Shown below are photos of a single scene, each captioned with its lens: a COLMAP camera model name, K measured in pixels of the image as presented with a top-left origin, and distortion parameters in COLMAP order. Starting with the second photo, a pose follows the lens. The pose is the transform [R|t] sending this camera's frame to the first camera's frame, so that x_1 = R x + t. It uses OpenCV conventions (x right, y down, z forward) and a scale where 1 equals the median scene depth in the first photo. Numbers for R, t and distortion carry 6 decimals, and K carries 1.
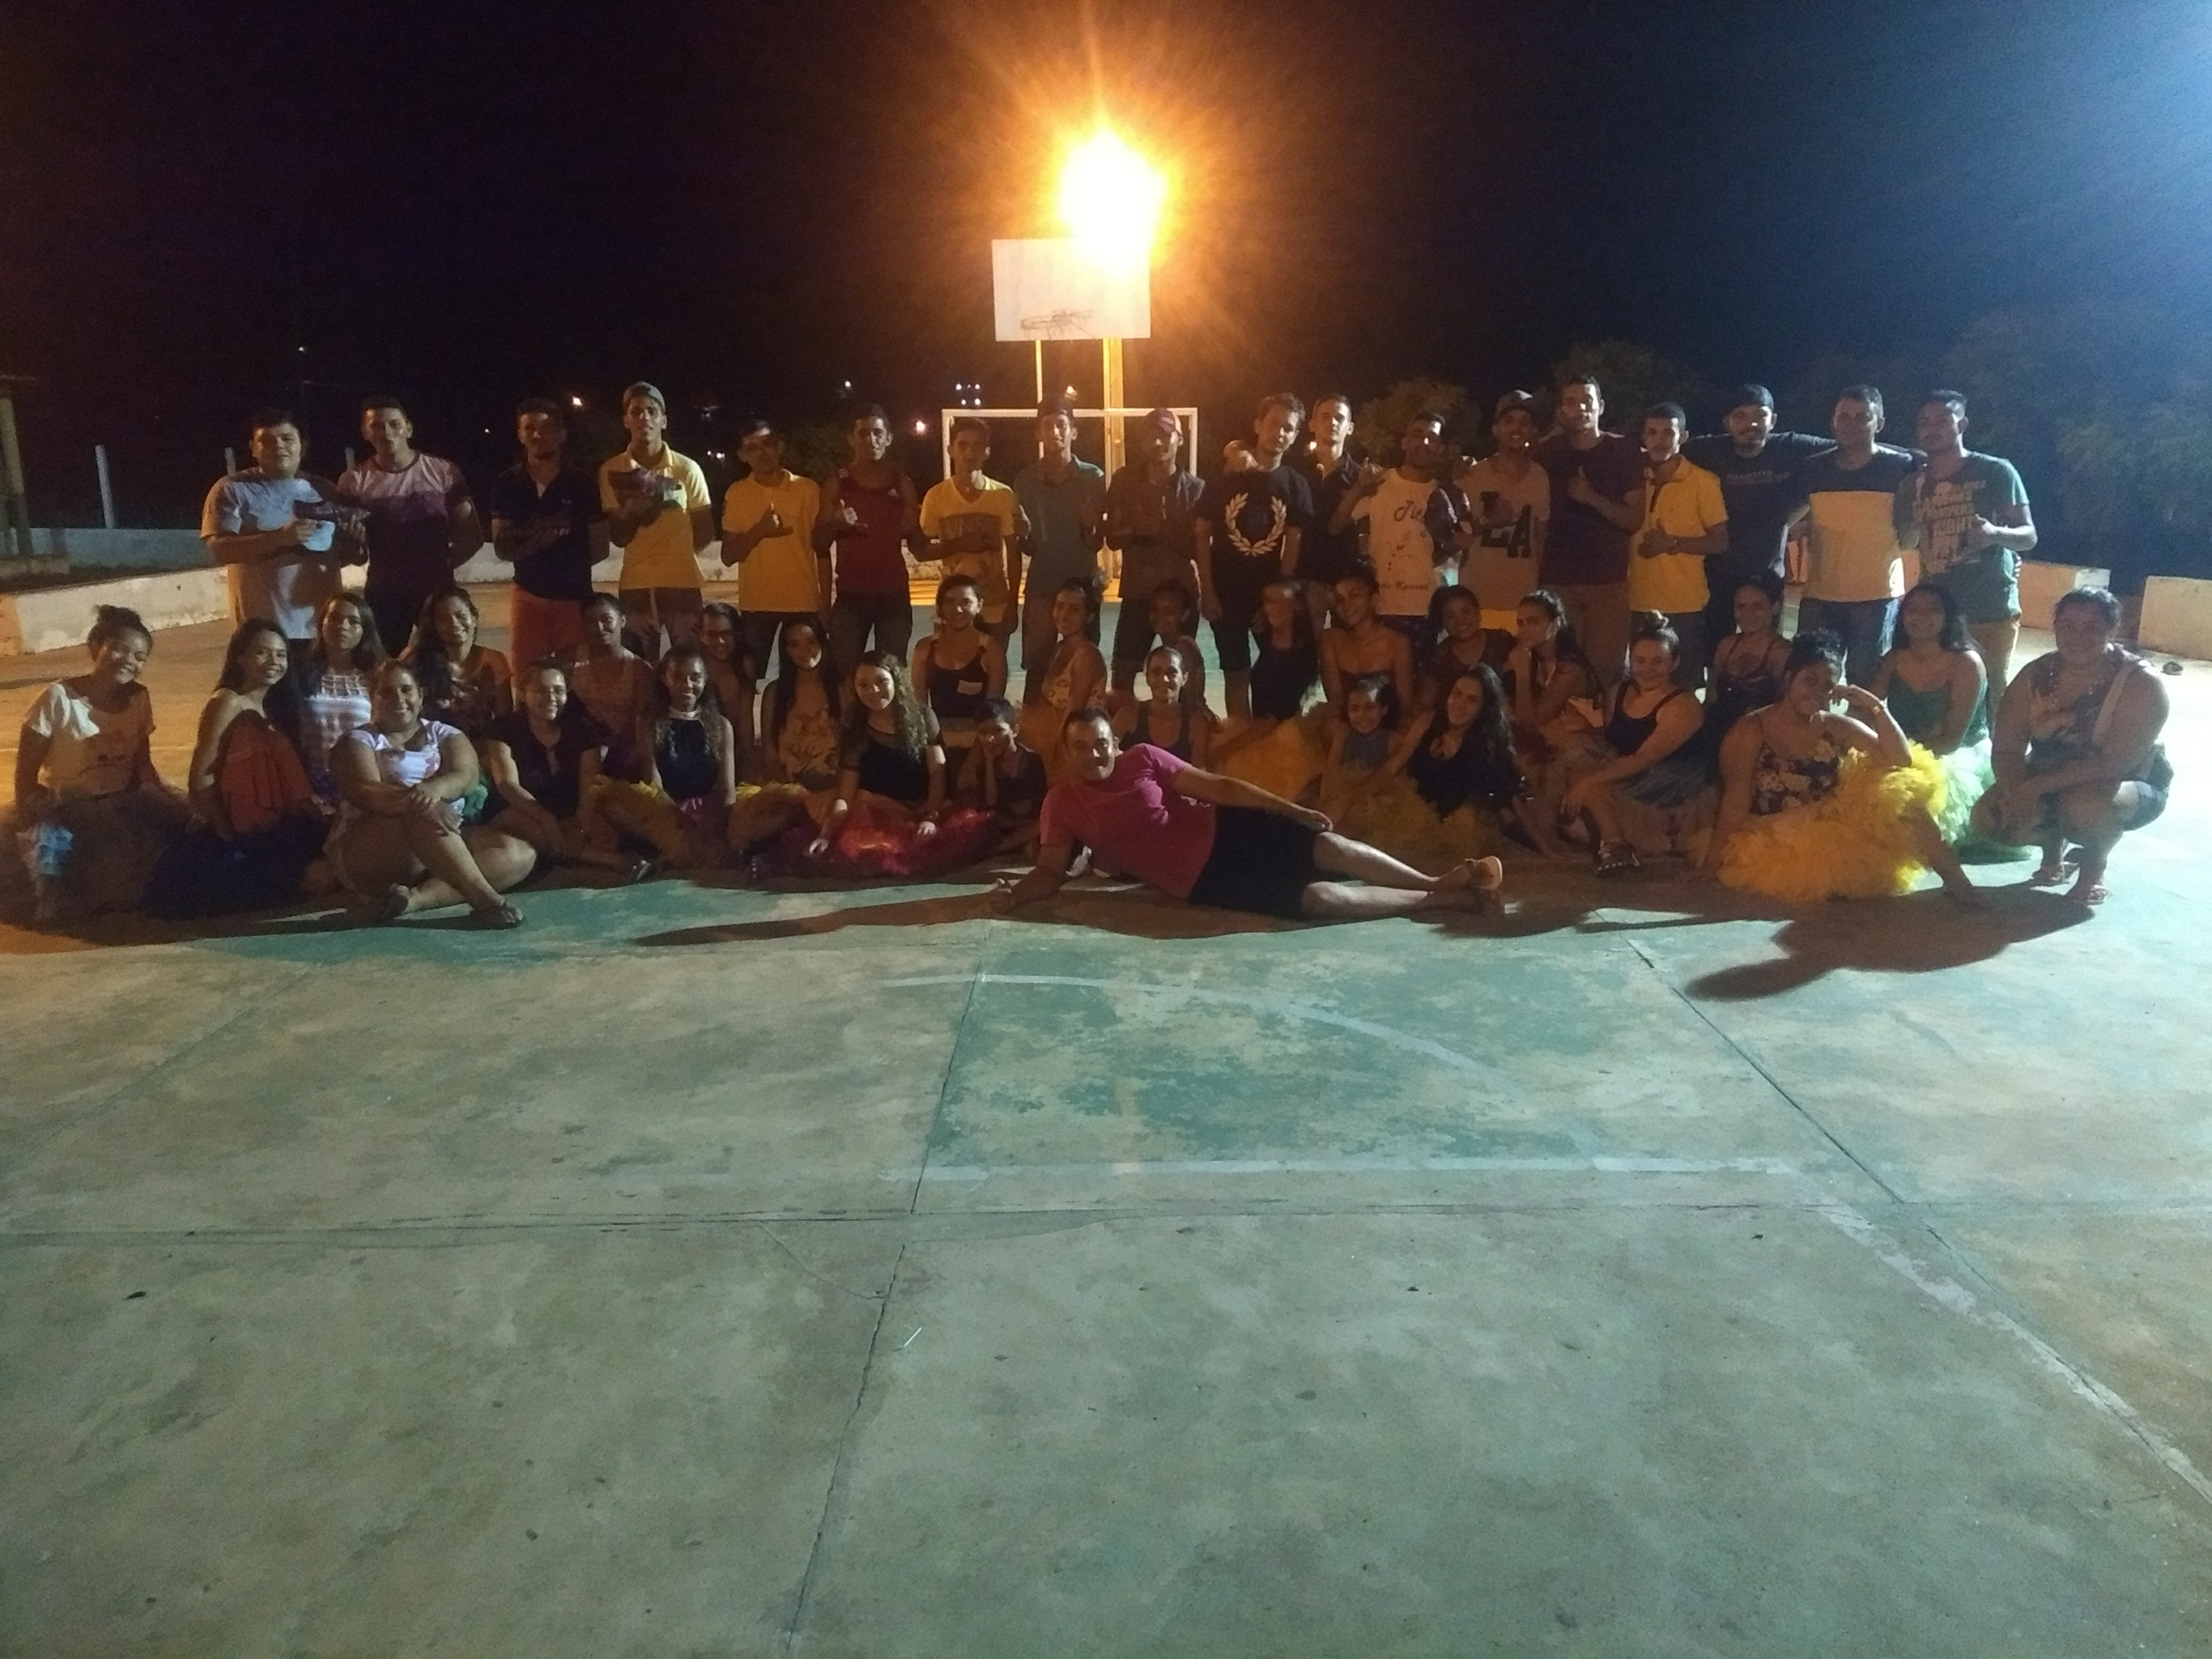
lens RADIAL K [[1804.8, 0, 1101.2], [0, 1804.8, 817.9], [0, 0, 1]] dist [0.075823, -0.084726]
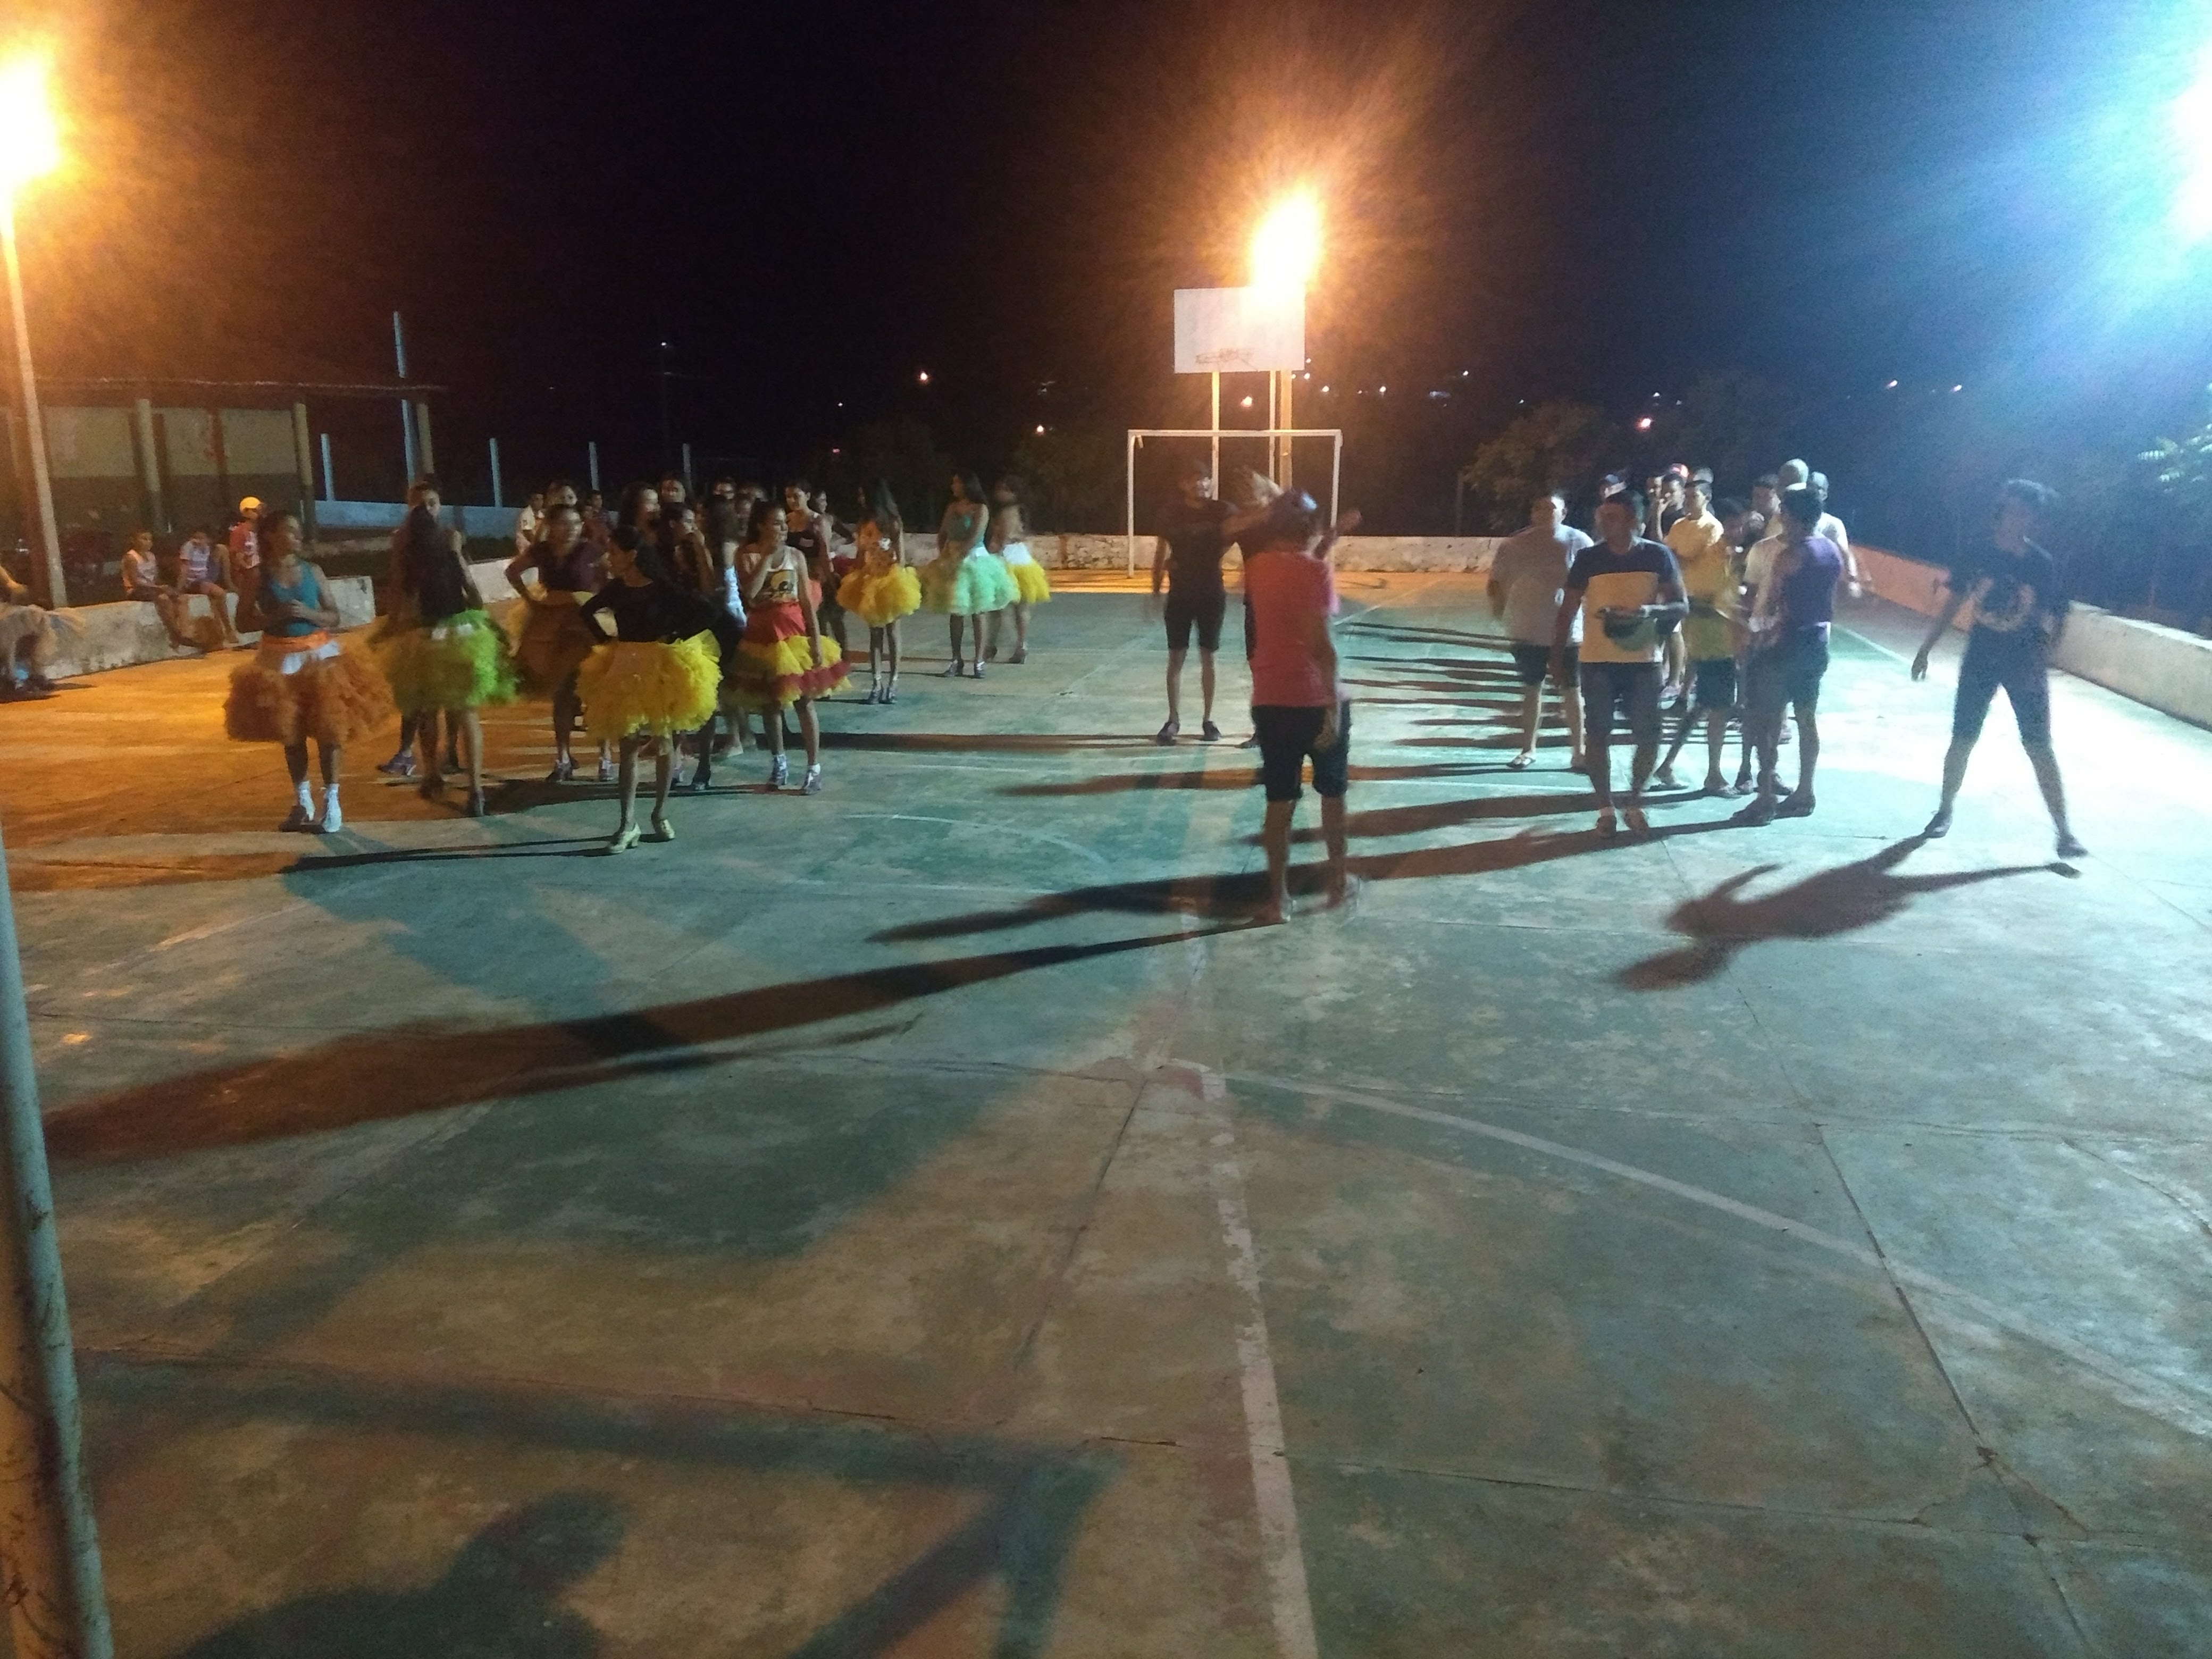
lens RADIAL K [[1804.8, 0, 1101.2], [0, 1804.8, 817.9], [0, 0, 1]] dist [0.075823, -0.084726]
pose [[0.982352, 0.051181, -0.179904, 0.593115], [-0.048202, 0.998619, 0.020899, 0.054721], [0.180725, -0.011859, 0.983462, -0.969668]]
